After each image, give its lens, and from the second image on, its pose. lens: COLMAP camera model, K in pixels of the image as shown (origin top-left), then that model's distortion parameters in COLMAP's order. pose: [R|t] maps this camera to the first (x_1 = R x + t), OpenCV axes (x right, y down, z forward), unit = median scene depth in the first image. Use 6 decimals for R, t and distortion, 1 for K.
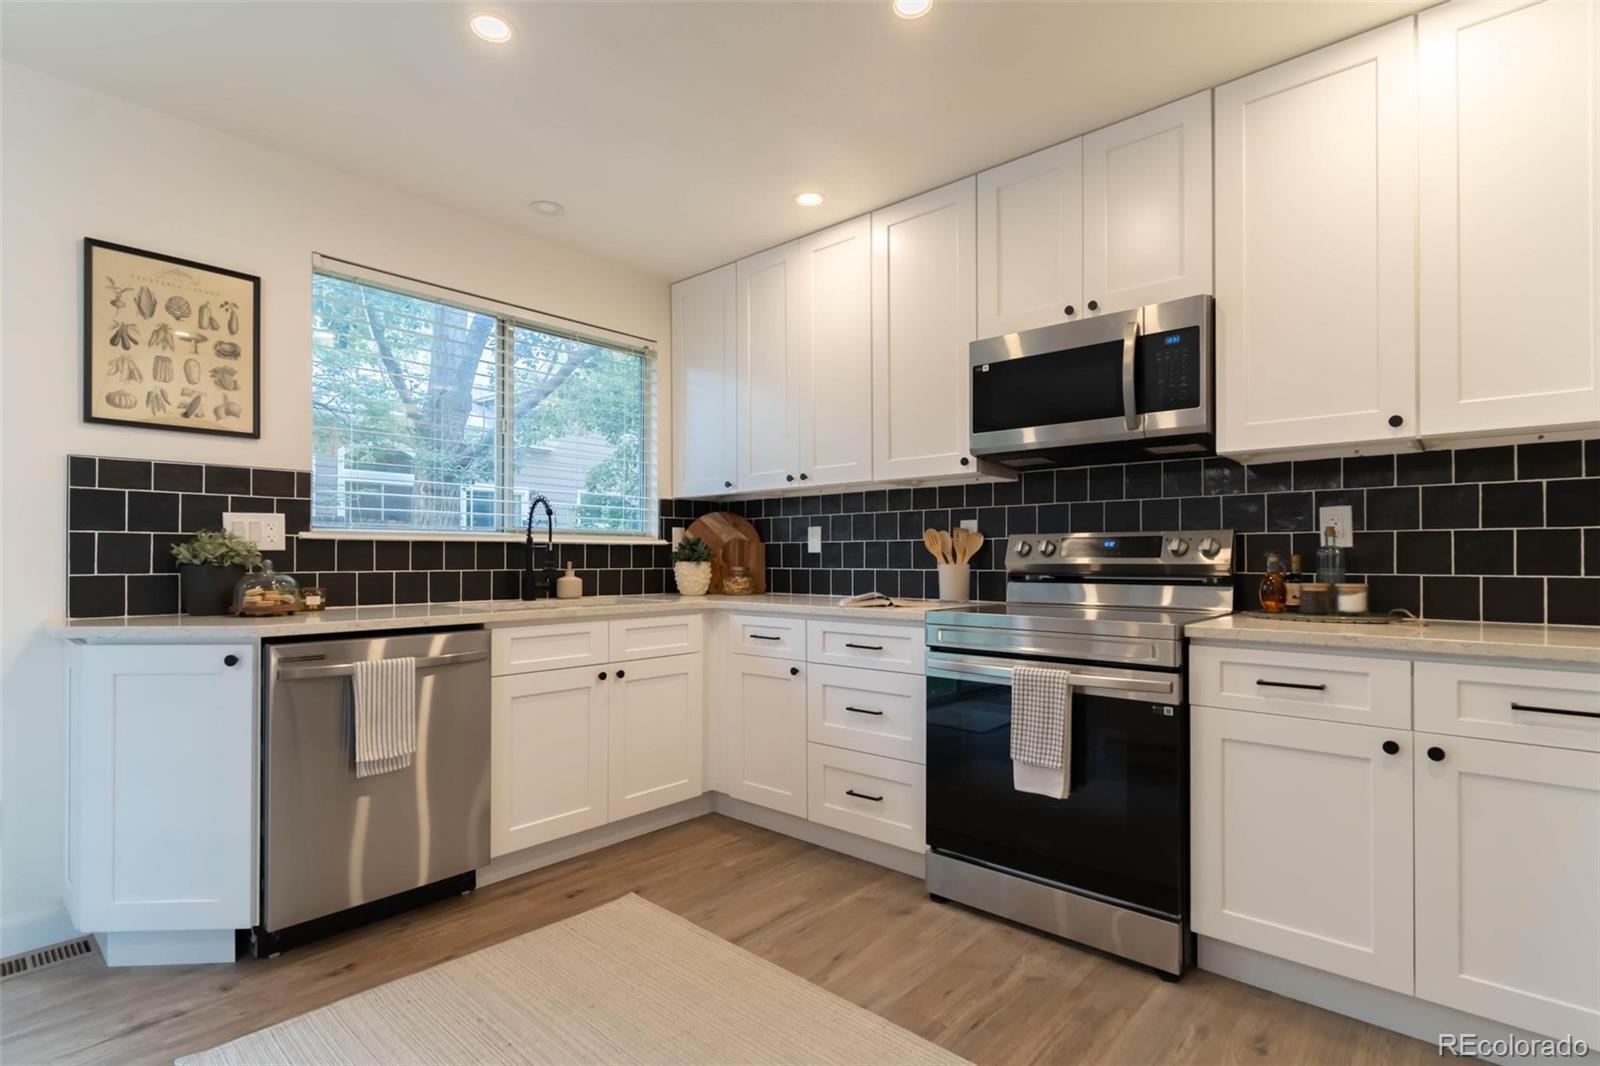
lens RADIAL K [[773.0, 0, 800.5], [0, 773.0, 553.7], [0, 0, 1]] dist [0.003097, -0.000177]
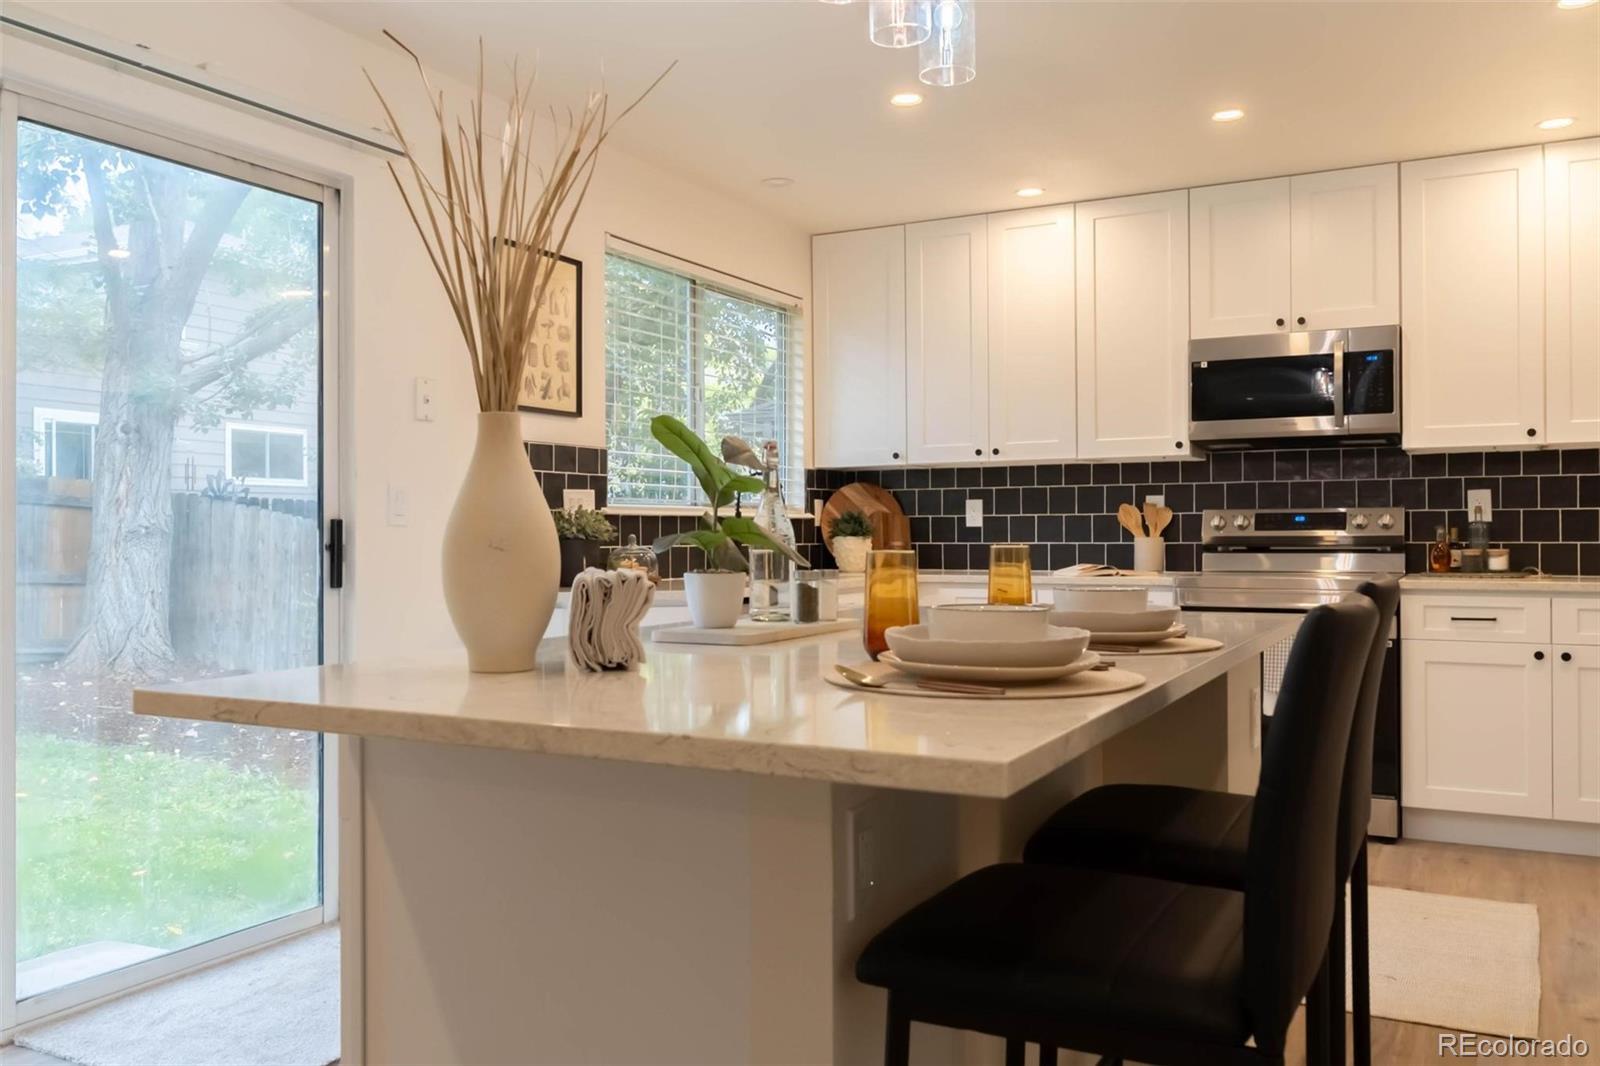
lens RADIAL K [[1287.4, 0, 807.0], [0, 1287.4, 529.0], [0, 0, 1]] dist [0.004457, 0.009857]
pose [[0.972391, -0.002427, 0.233347, -0.773202], [0.002232, 0.999997, 0.001101, -0.001074], [-0.233349, -0.000550, 0.972393, -0.710022]]
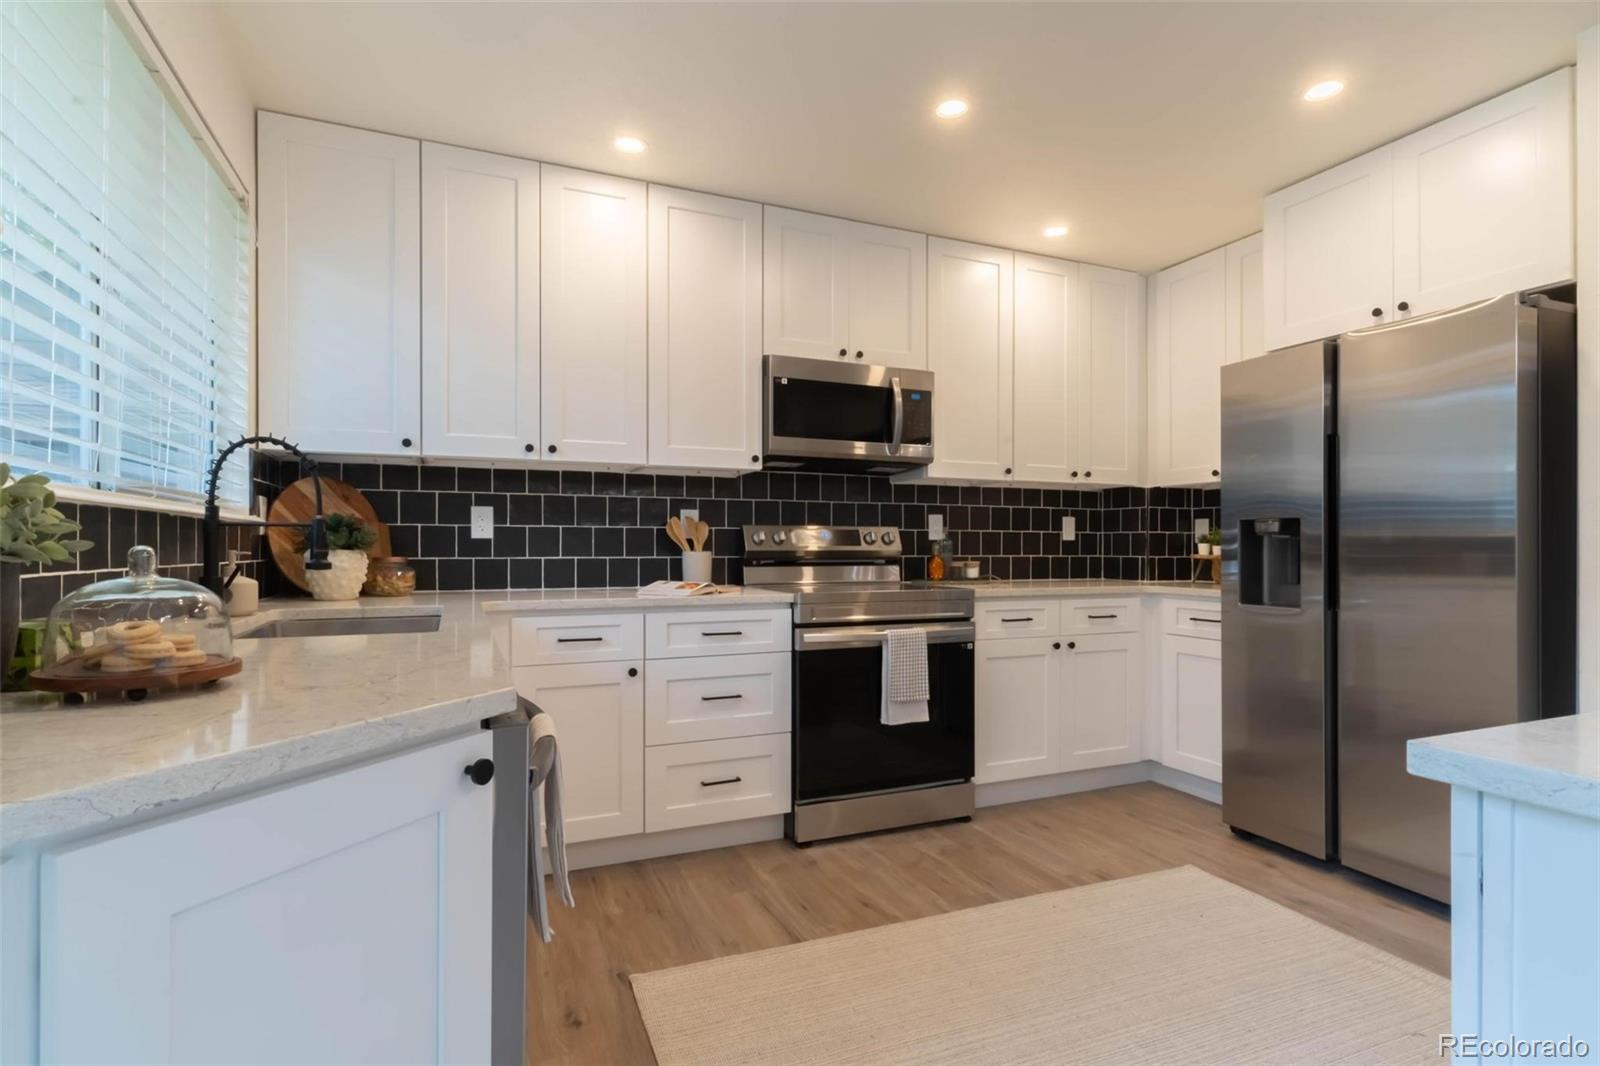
lens RADIAL K [[773.0, 0, 796.9], [0, 773.0, 546.3], [0, 0, 1]] dist [0.003097, -0.000177]
pose [[0.435794, 0.003262, 0.900040, -0.787769], [-0.006282, 0.999980, -0.000583, 0.006986], [-0.900024, -0.005400, 0.435806, 0.479069]]
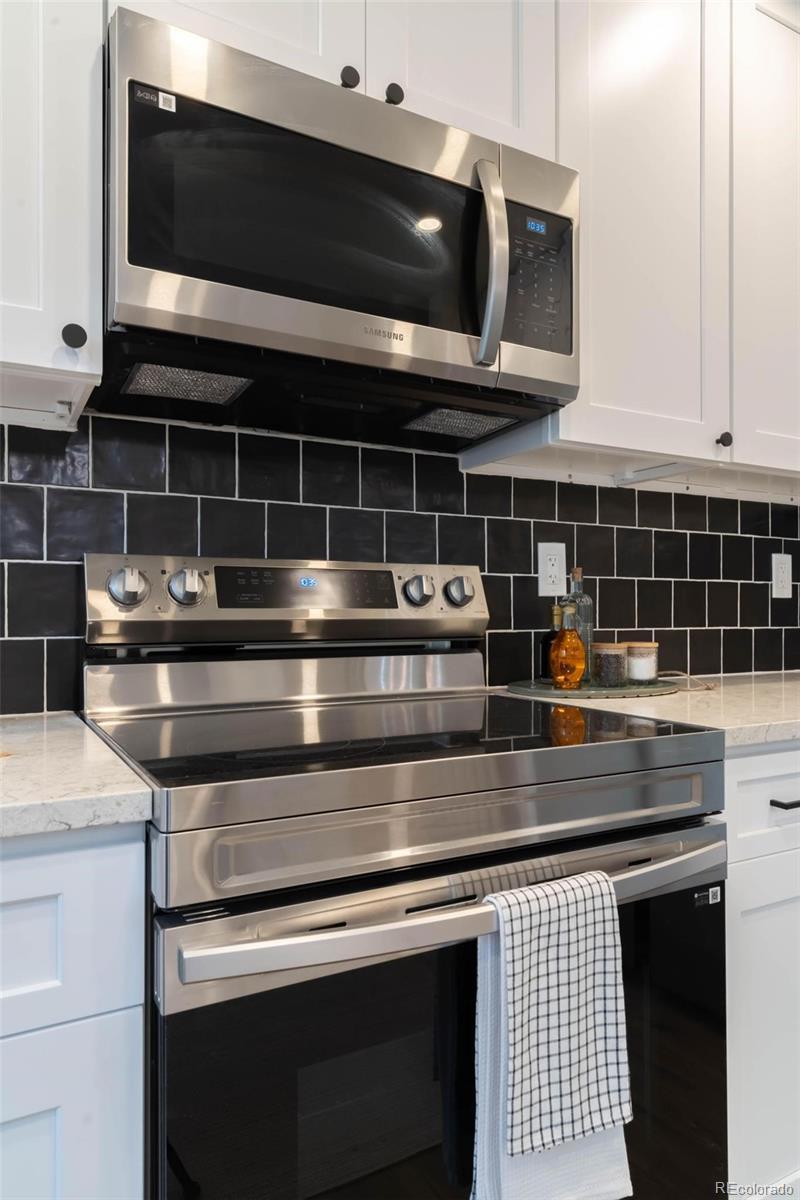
lens RADIAL K [[771.9, 0, 407.4], [0, 771.9, 606.1], [0, 0, 1]] dist [-0.003416, -0.001068]
pose [[0.330964, 0.007549, 0.943613, -0.073023], [-0.004338, 0.999970, -0.006478, 0.006507], [-0.943633, -0.001950, 0.330987, 0.765056]]
